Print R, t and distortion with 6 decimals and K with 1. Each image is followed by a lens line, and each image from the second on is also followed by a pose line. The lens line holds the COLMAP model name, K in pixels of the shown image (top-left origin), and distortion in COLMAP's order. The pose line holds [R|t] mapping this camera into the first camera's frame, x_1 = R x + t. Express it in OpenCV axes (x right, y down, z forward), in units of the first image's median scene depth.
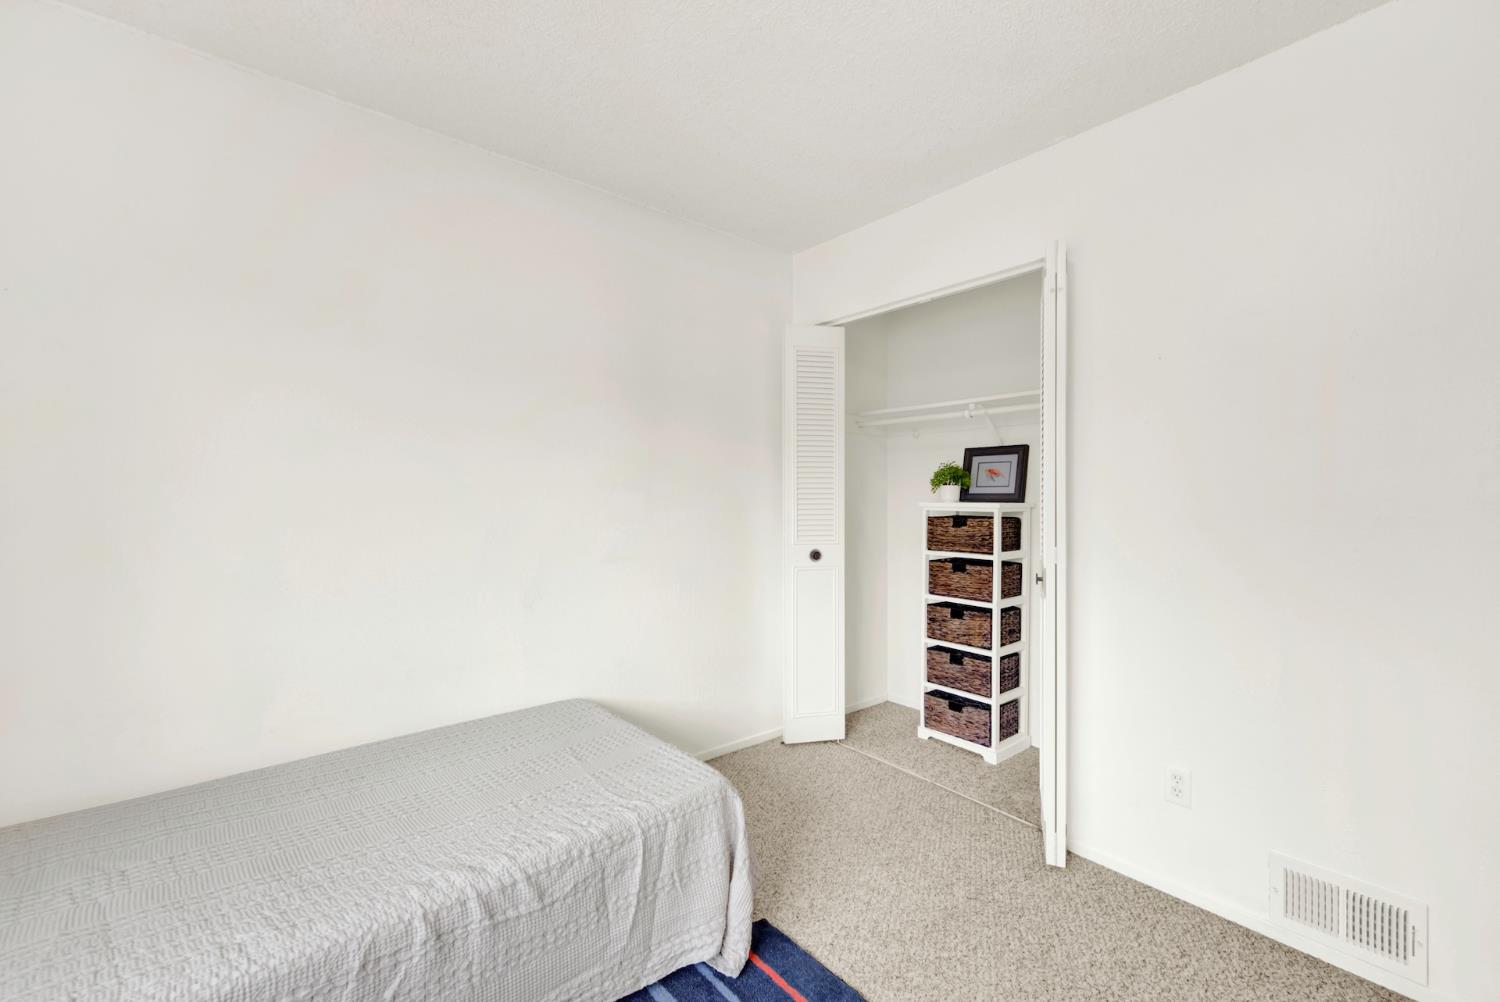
lens RADIAL K [[612.1, 0, 753.9], [0, 612.1, 498.7], [0, 0, 1]] dist [0.001639, -0.002177]
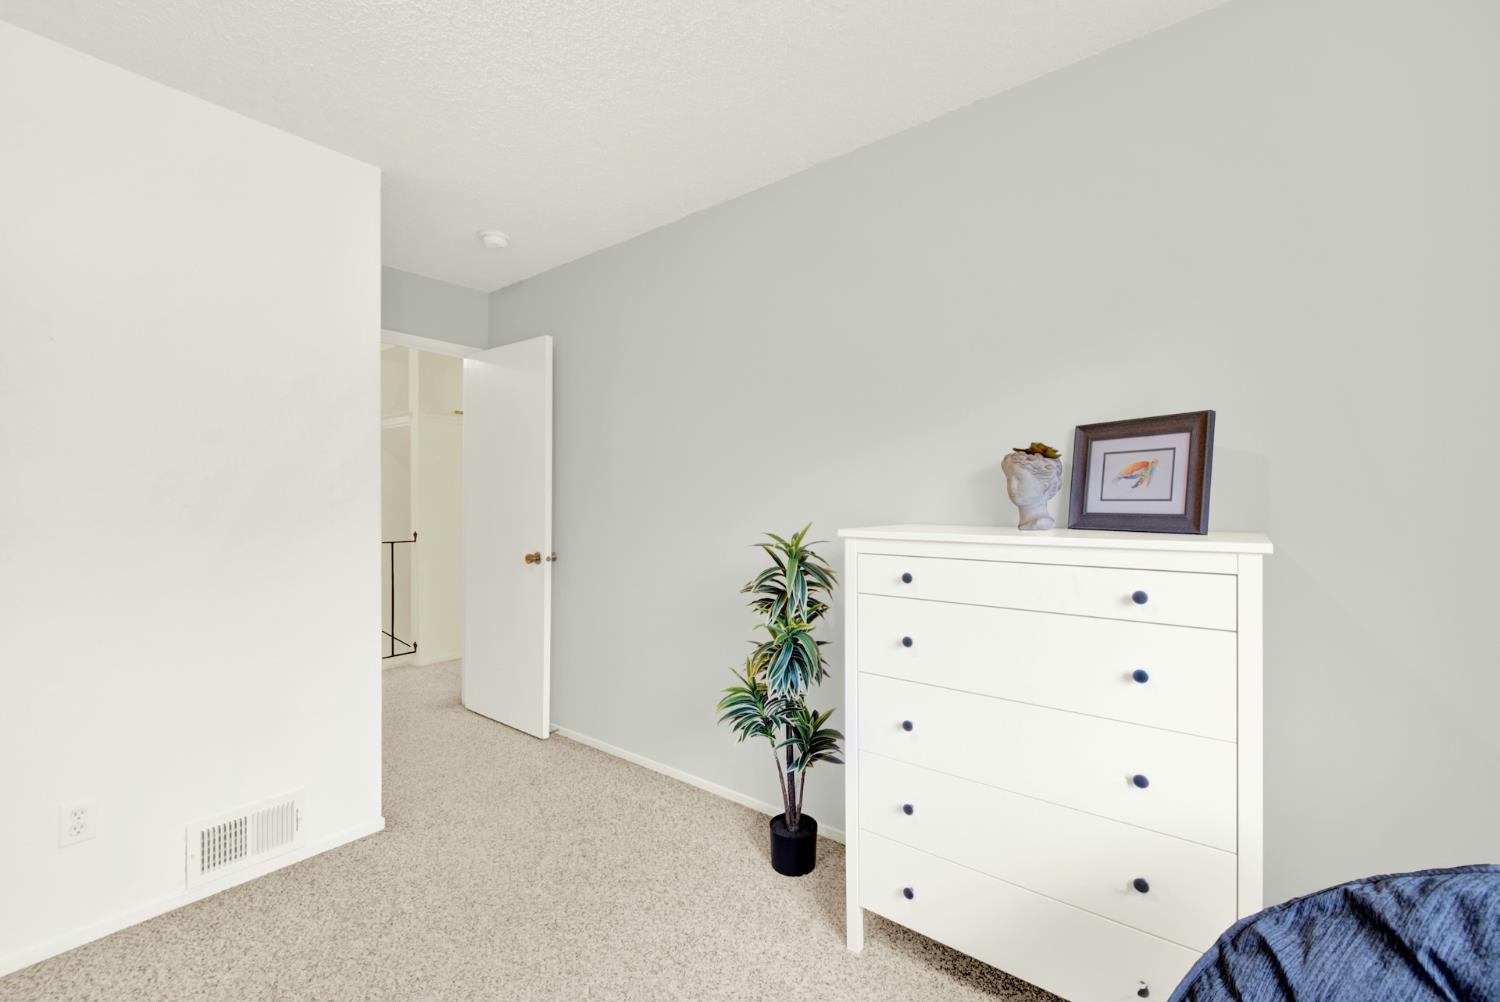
lens RADIAL K [[612.1, 0, 760.3], [0, 612.1, 500.8], [0, 0, 1]] dist [0.001639, -0.002177]
pose [[-0.225132, -0.001465, 0.974327, -0.483906], [0.003577, 0.999991, 0.002330, -0.002179], [-0.974322, 0.004010, -0.225125, 0.264795]]
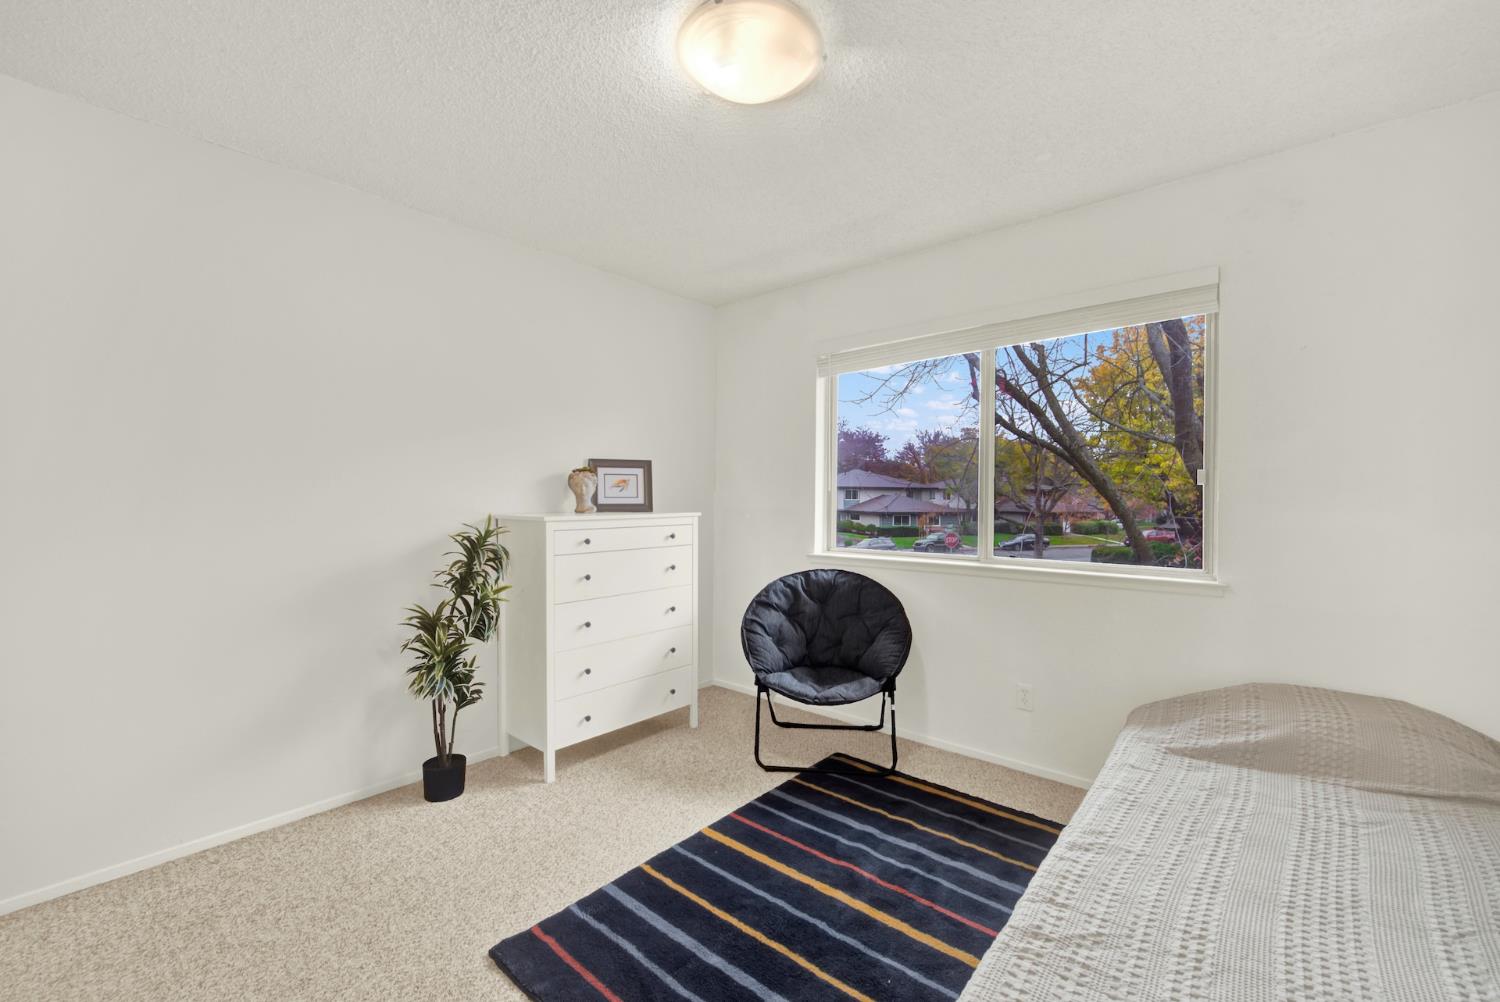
lens RADIAL K [[612.1, 0, 760.0], [0, 612.1, 501.3], [0, 0, 1]] dist [0.001639, -0.002177]
pose [[-0.985856, -0.002120, -0.167583, 0.224702], [-0.003496, 0.999963, 0.007917, -0.004213], [0.167560, 0.008391, -0.985826, 1.605539]]
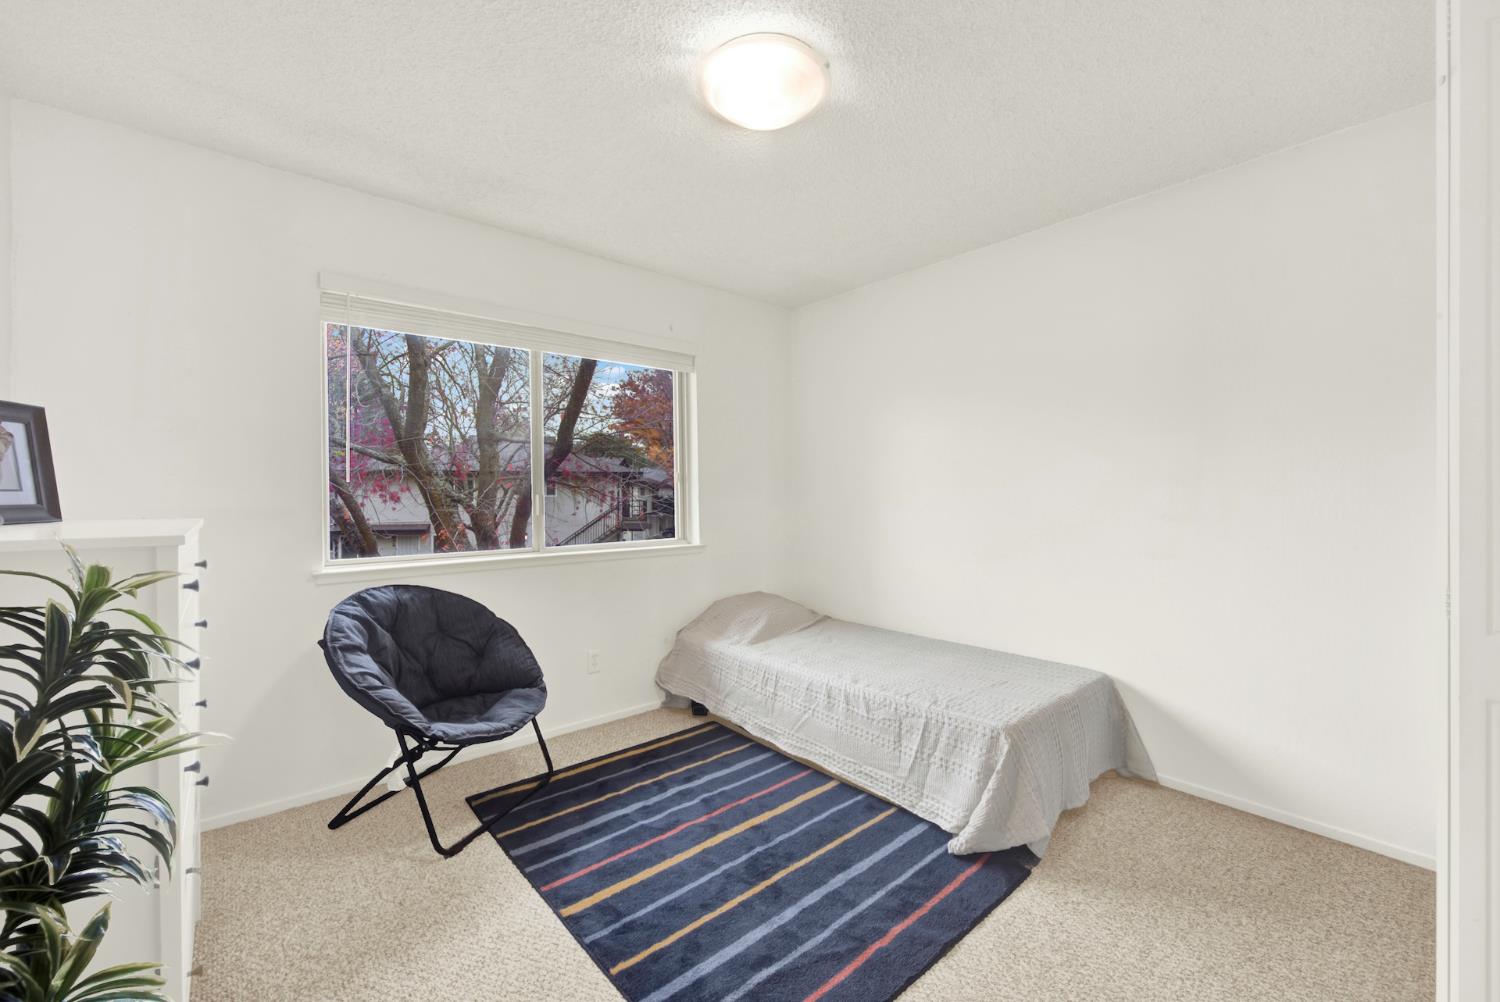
lens RADIAL K [[612.1, 0, 753.0], [0, 612.1, 497.6], [0, 0, 1]] dist [0.001639, -0.002177]
pose [[0.023412, 0.005318, -0.999712, 1.224896], [-0.003174, 0.999981, 0.005245, 0.003981], [0.999721, 0.003051, 0.023428, 0.514146]]
